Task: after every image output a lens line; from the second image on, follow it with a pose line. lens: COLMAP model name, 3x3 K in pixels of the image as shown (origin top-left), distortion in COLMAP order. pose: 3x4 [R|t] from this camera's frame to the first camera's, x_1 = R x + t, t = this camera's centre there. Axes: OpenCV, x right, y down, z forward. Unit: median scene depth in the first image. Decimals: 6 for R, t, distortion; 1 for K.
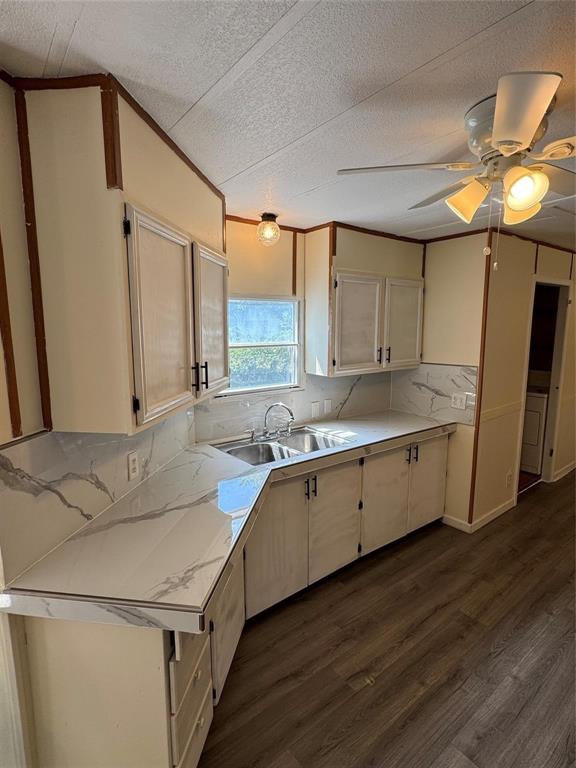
lens RADIAL K [[396.0, 0, 288.0], [0, 396.0, 384.1], [0, 0, 1]] dist [-0.005007, 0.000134]
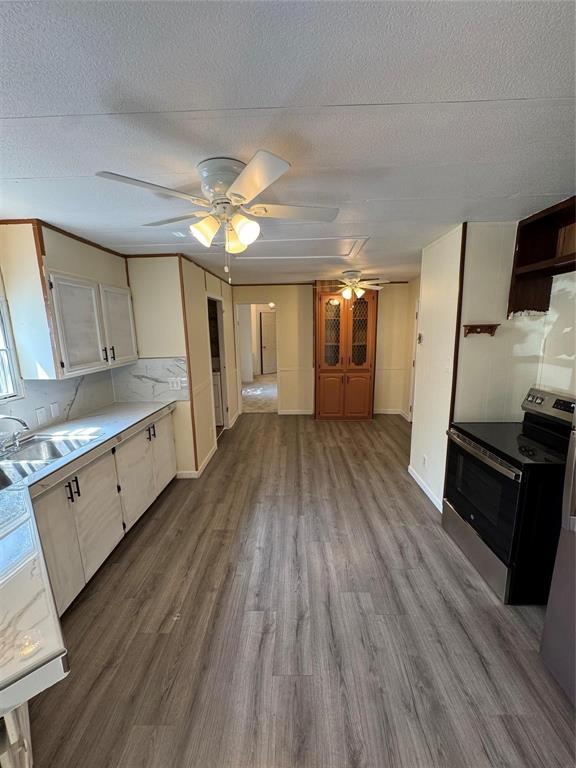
lens RADIAL K [[306.9, 0, 289.1], [0, 306.9, 384.5], [0, 0, 1]] dist [-0.004334, 0.001170]
pose [[0.625421, -0.153983, 0.764943, -0.130357], [0.133043, 0.987024, 0.089912, 0.002197], [-0.768862, 0.045538, 0.637791, 0.066506]]
